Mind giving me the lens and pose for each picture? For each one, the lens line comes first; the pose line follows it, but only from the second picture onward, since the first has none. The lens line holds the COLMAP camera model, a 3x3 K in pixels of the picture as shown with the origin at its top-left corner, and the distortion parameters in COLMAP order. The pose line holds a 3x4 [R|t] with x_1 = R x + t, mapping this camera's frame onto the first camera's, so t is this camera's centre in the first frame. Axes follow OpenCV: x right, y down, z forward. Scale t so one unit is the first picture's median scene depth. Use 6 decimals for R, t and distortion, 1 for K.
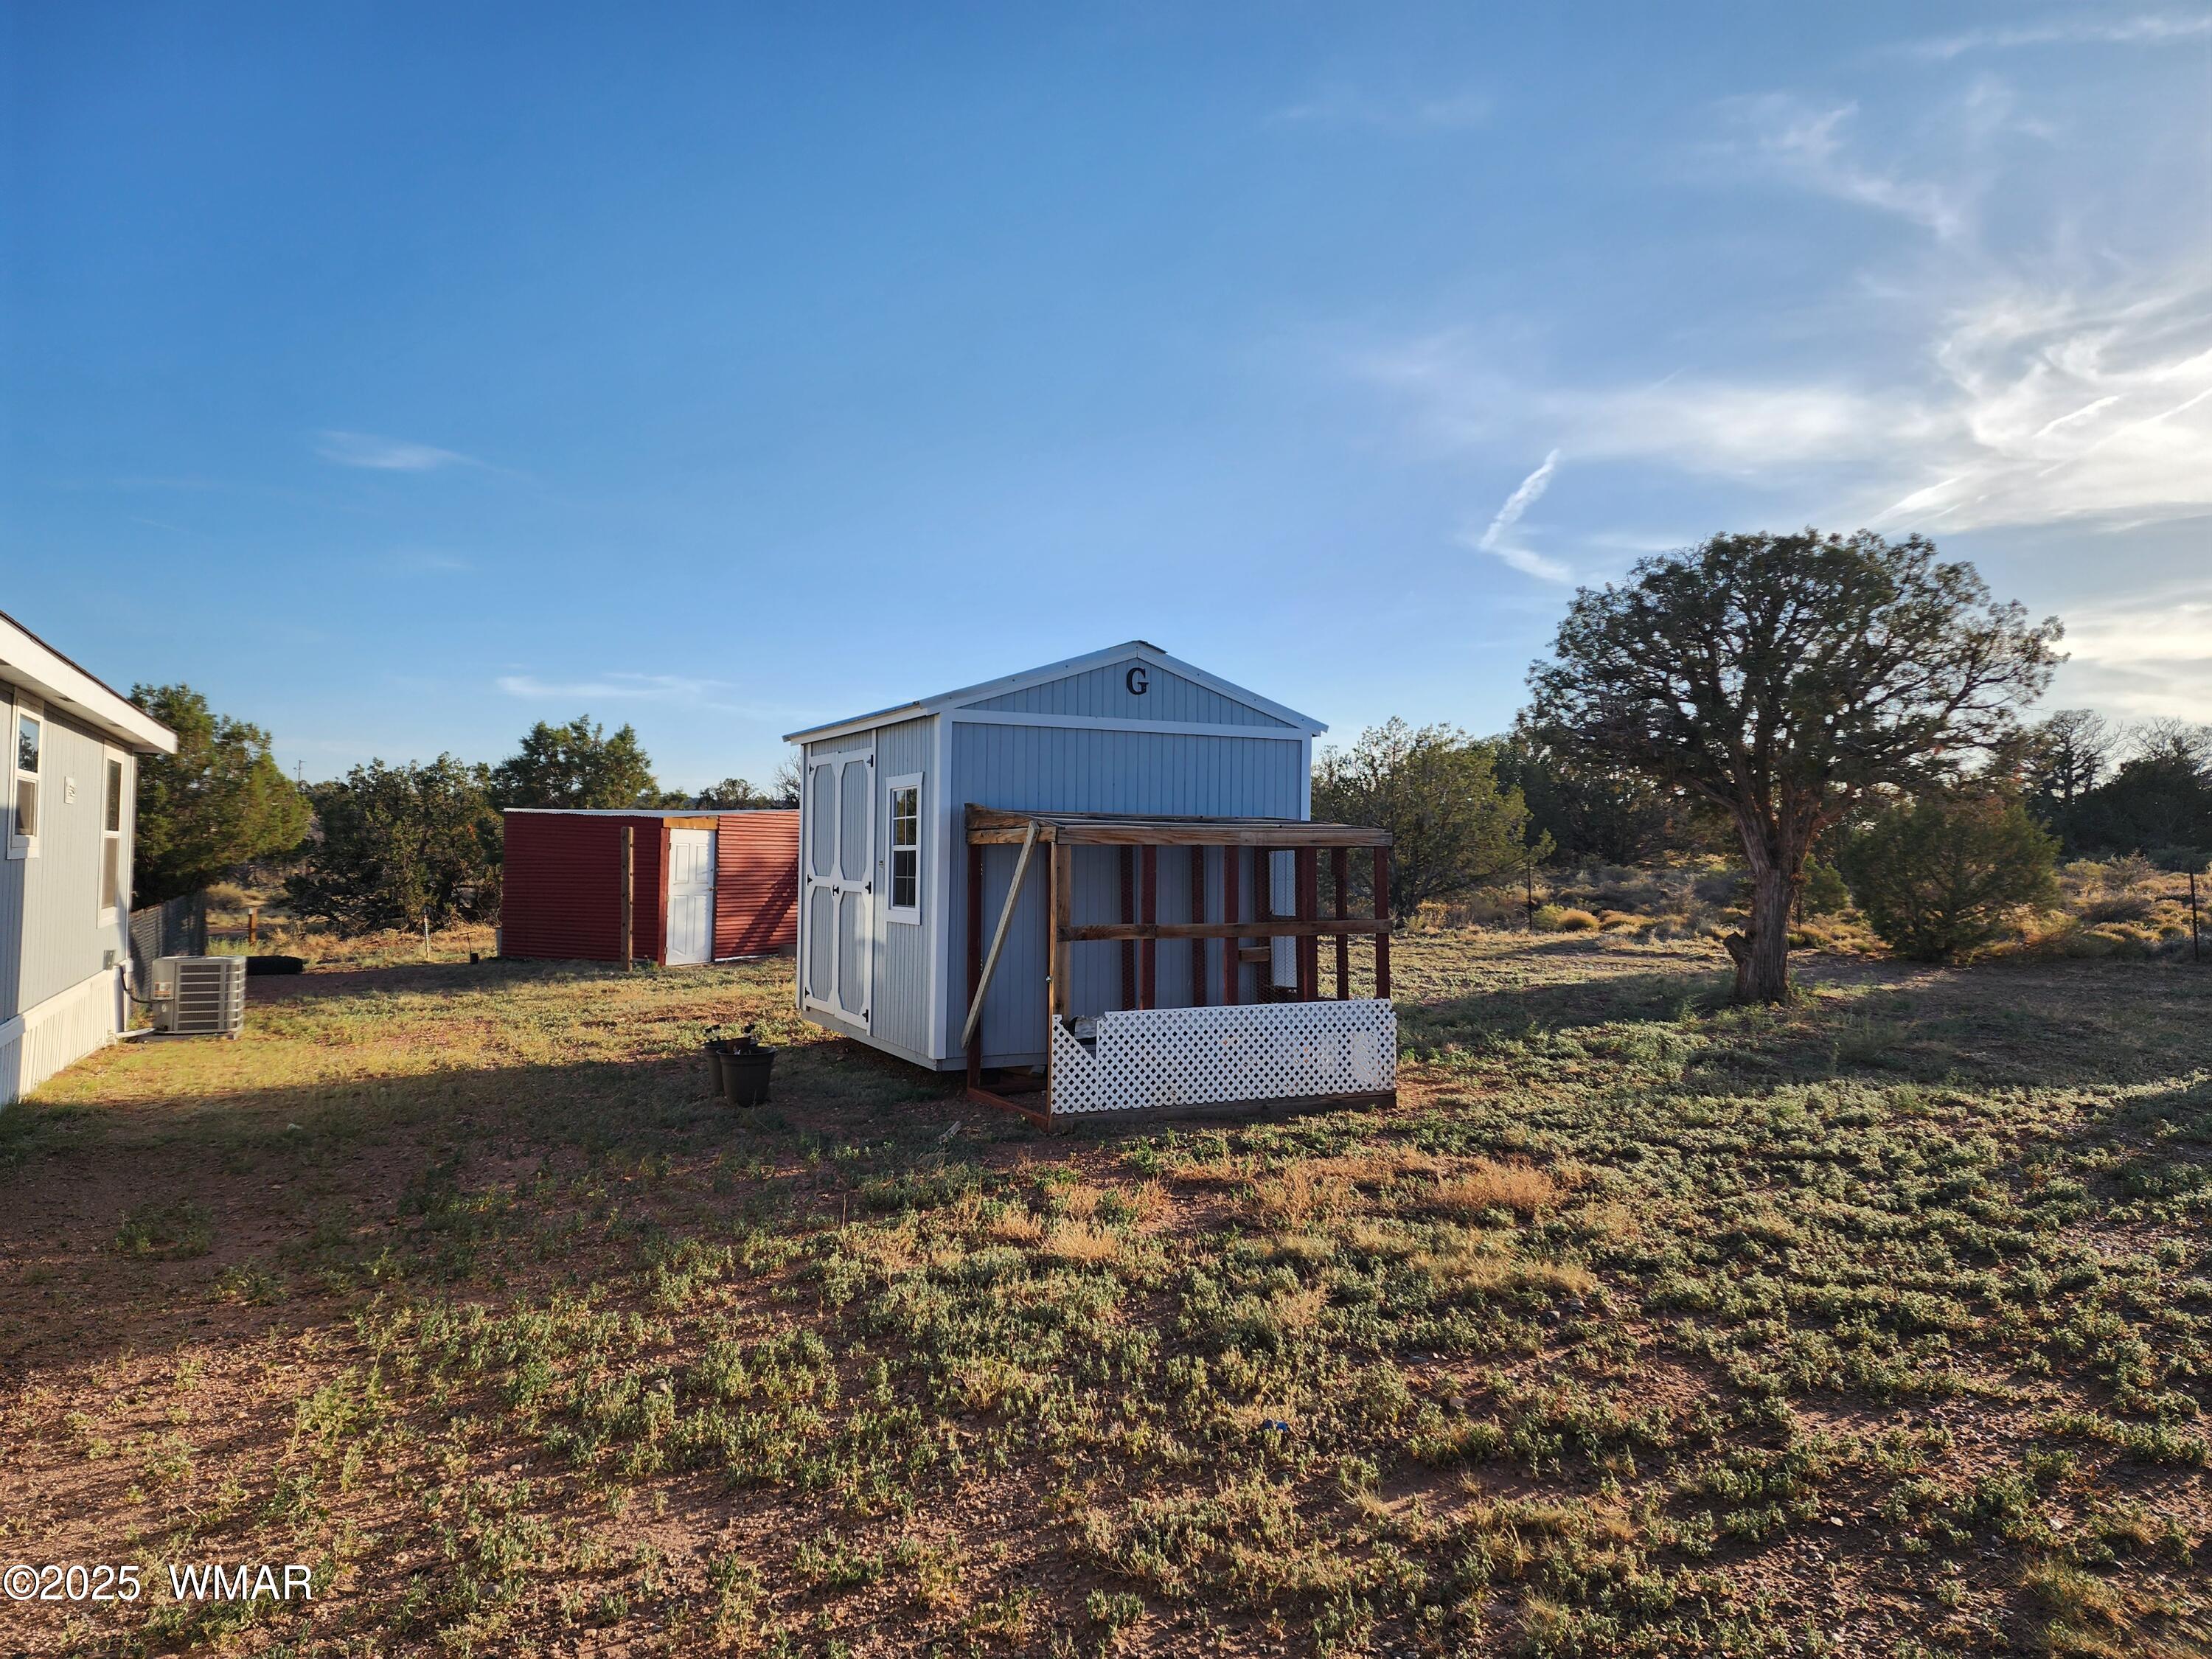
lens RADIAL K [[1497.7, 0, 1088.6], [0, 1497.7, 822.8], [0, 0, 1]] dist [0.067065, -0.062774]
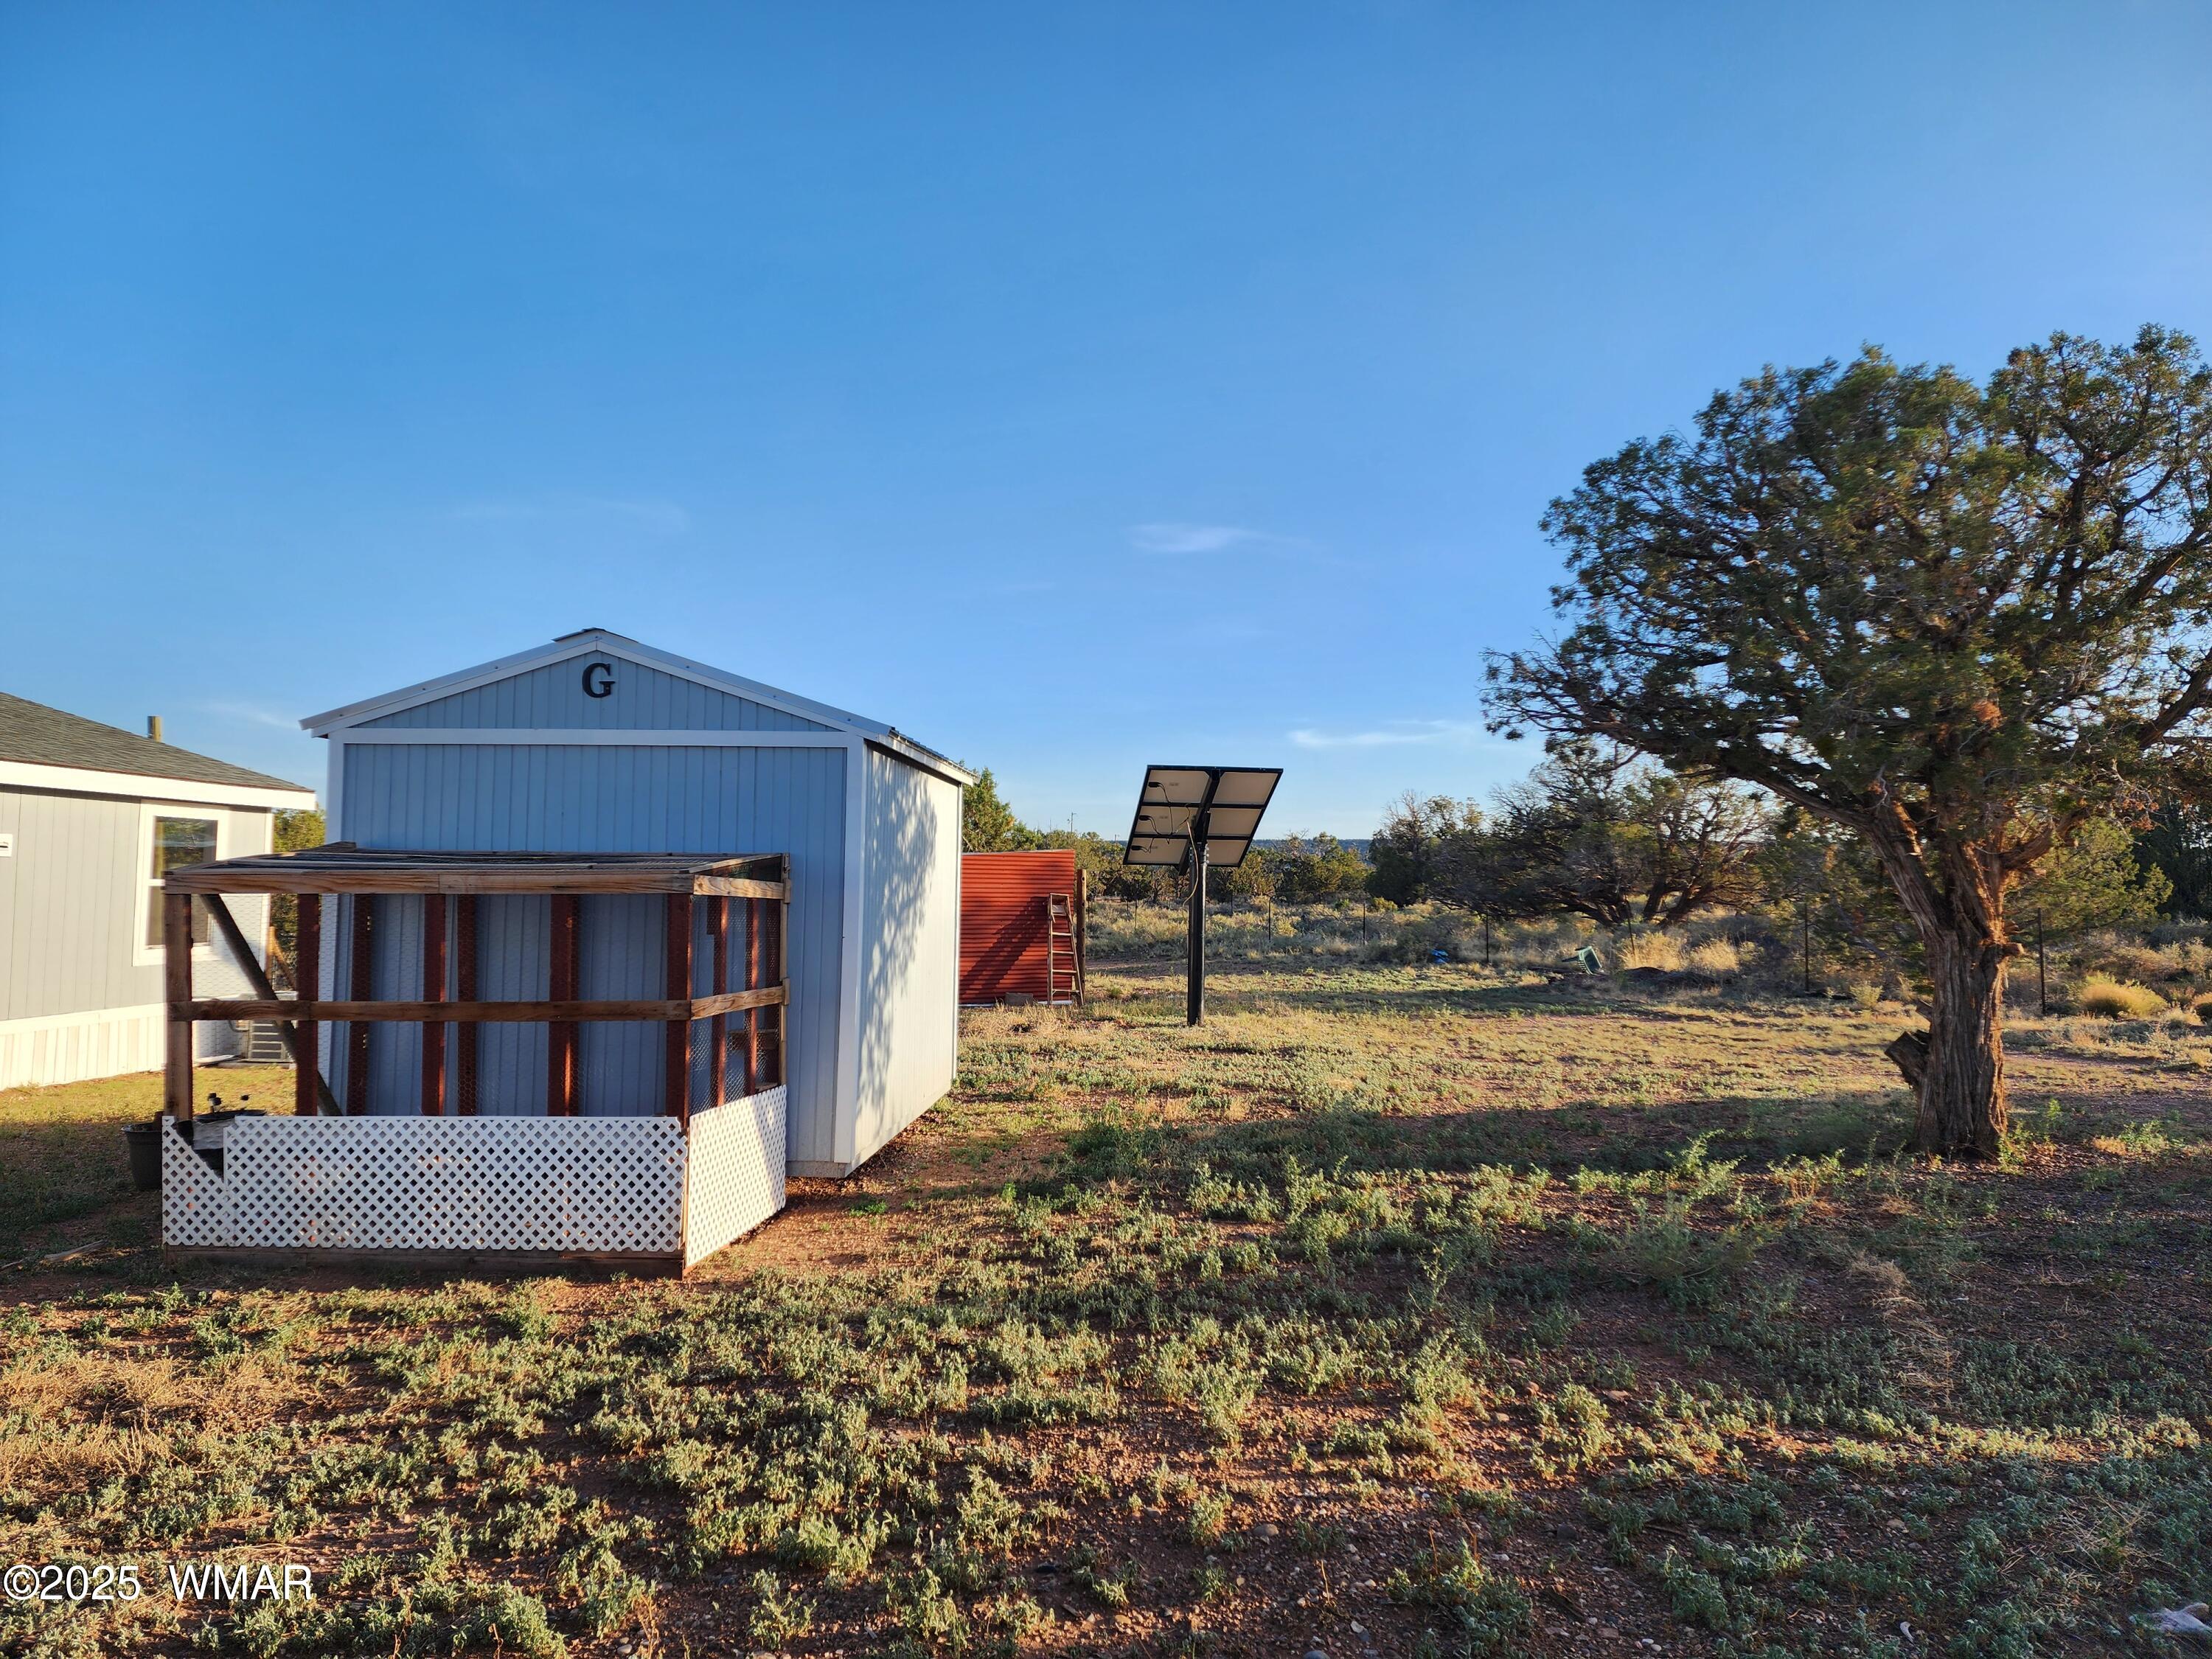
lens RADIAL K [[1497.7, 0, 1106.2], [0, 1497.7, 835.4], [0, 0, 1]] dist [0.067065, -0.062774]
pose [[0.839203, -0.018632, -0.543498, 0.729943], [0.006727, 0.999692, -0.023884, 0.005252], [0.543776, 0.016387, 0.839070, 0.542044]]
